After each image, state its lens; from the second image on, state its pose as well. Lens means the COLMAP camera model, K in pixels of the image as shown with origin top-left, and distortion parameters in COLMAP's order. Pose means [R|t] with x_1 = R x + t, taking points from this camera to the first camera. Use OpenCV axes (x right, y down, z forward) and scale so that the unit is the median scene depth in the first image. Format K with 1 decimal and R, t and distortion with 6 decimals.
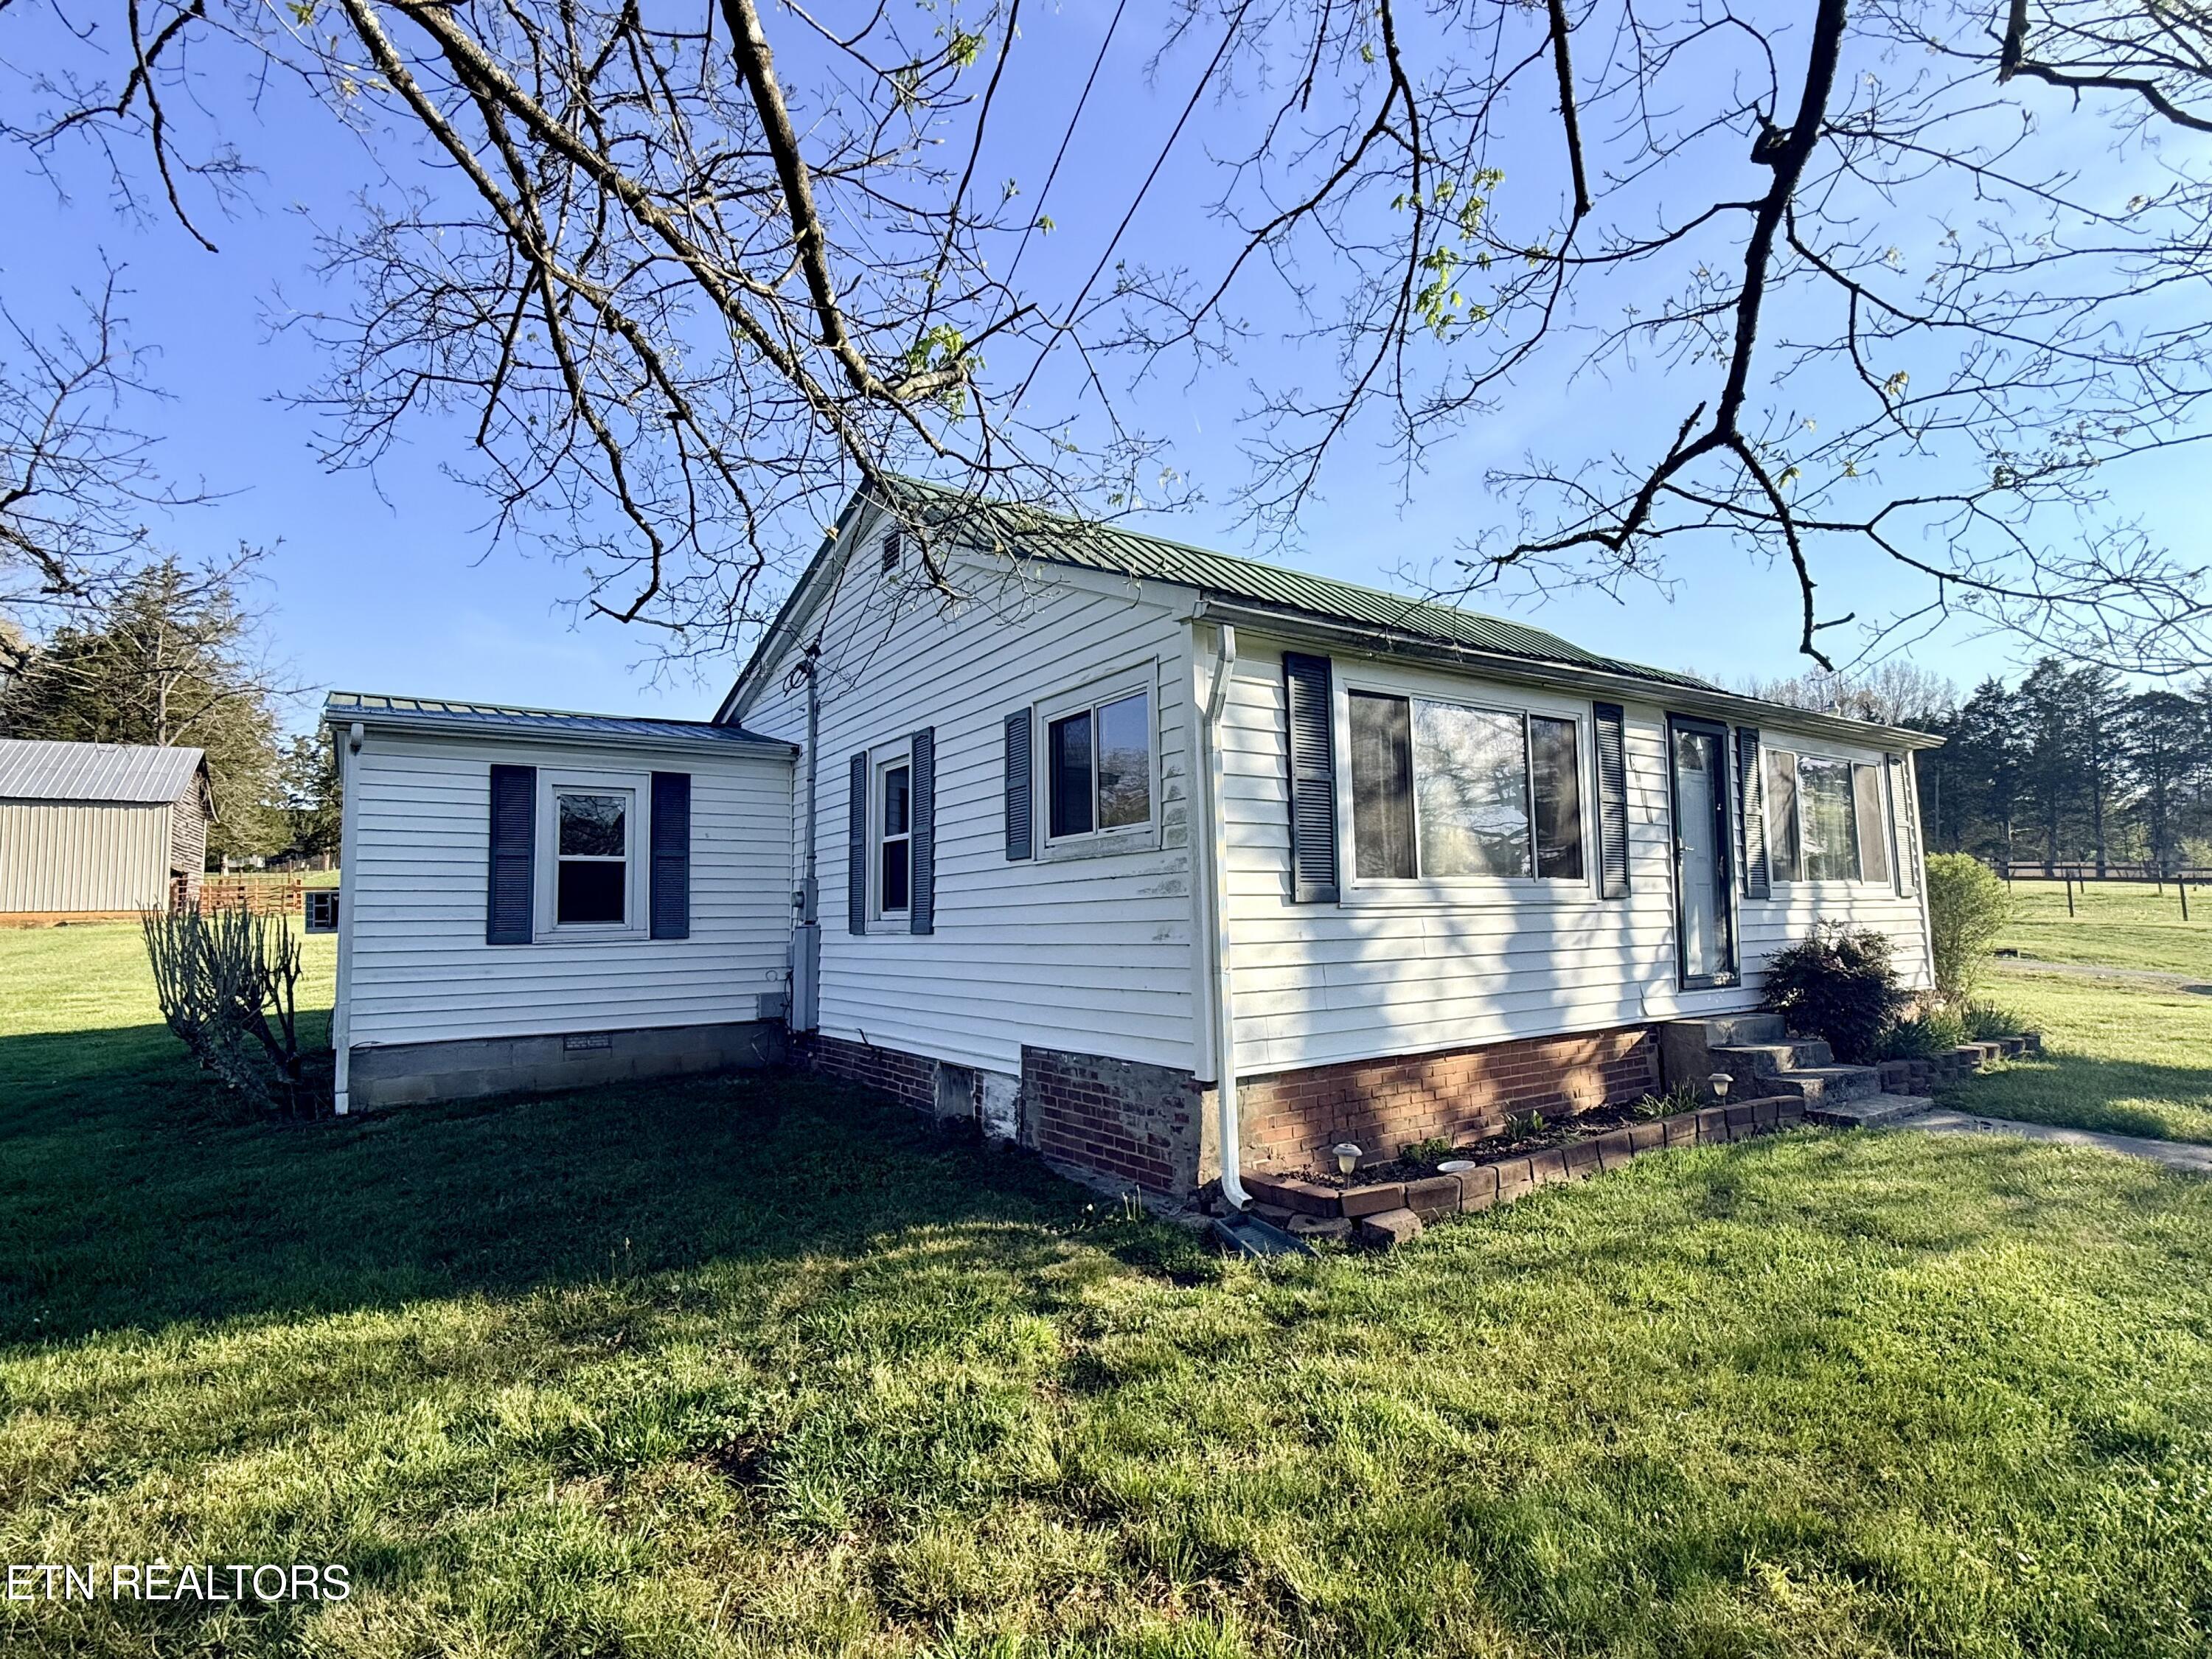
lens RADIAL K [[1085.7, 0, 1106.0], [0, 1085.7, 829.5], [0, 0, 1]] dist [0.000713, 0.000046]
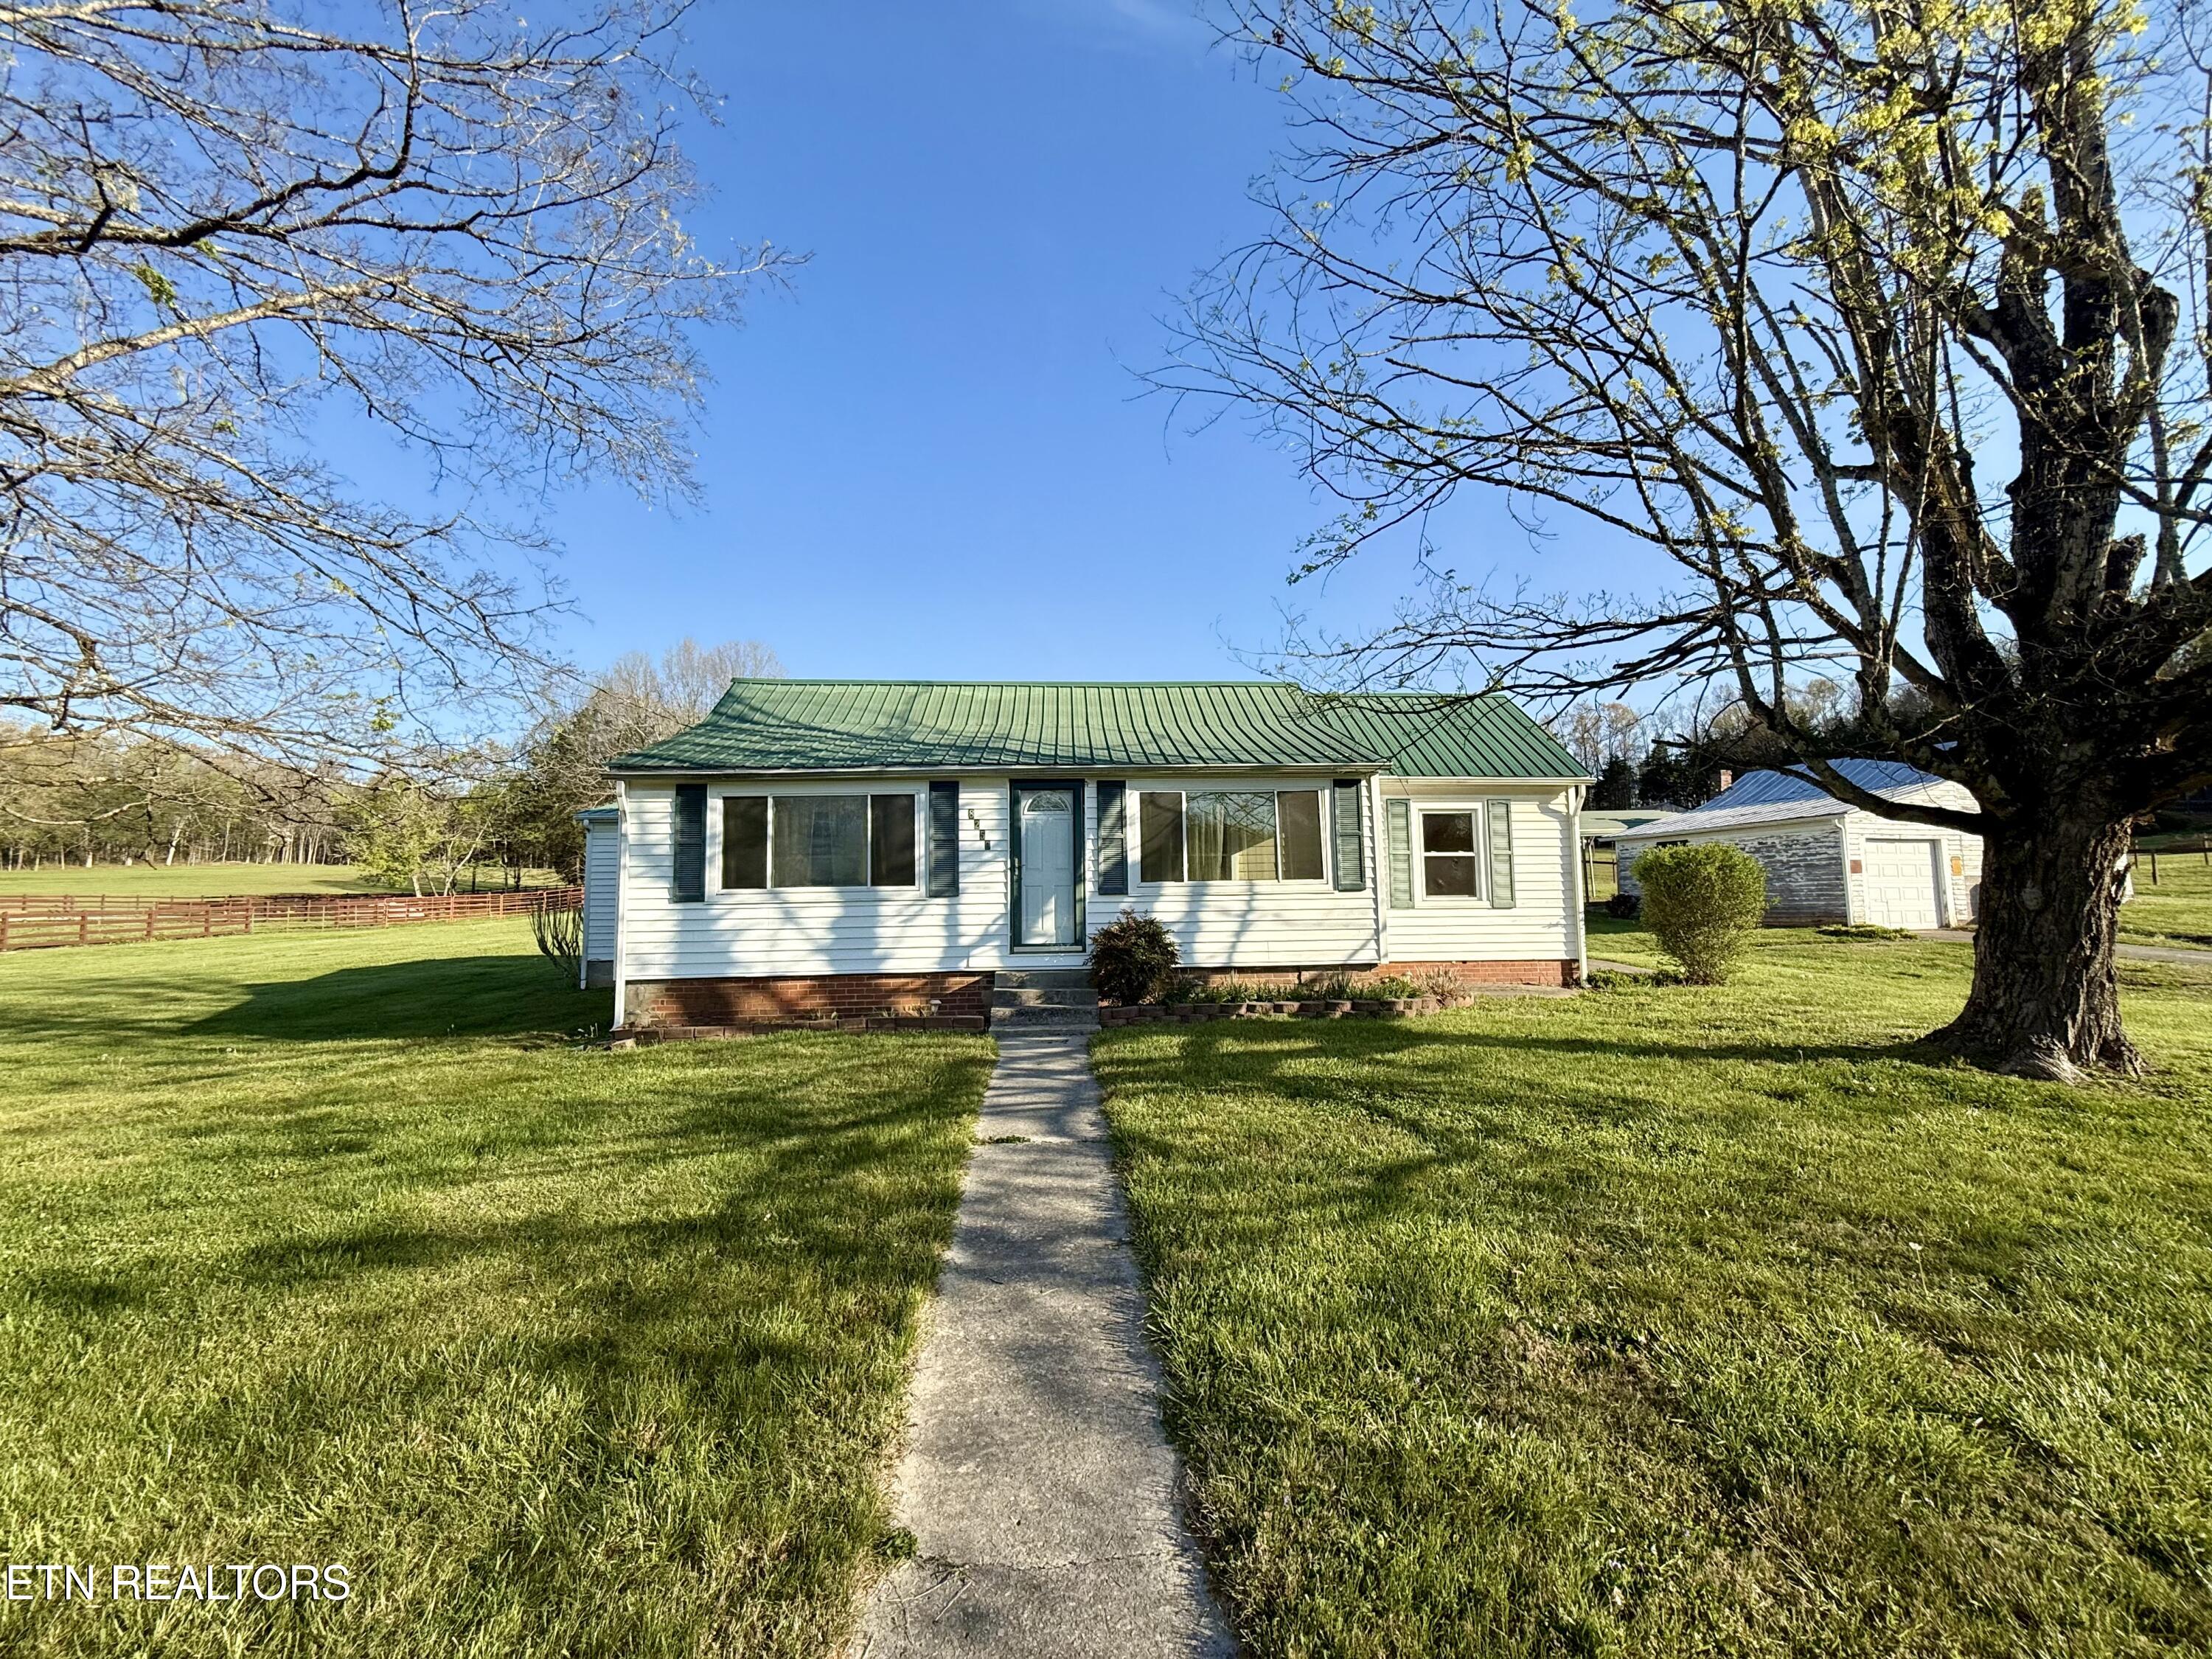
lens RADIAL K [[885.9, 0, 1106.0], [0, 885.9, 829.5], [0, 0, 1]] dist [-0.001659, -0.000250]
pose [[0.873020, -0.035315, -0.486405, 1.451253], [0.039854, 0.999205, -0.001015, -0.031875], [0.486054, -0.018499, 0.873733, -0.092578]]
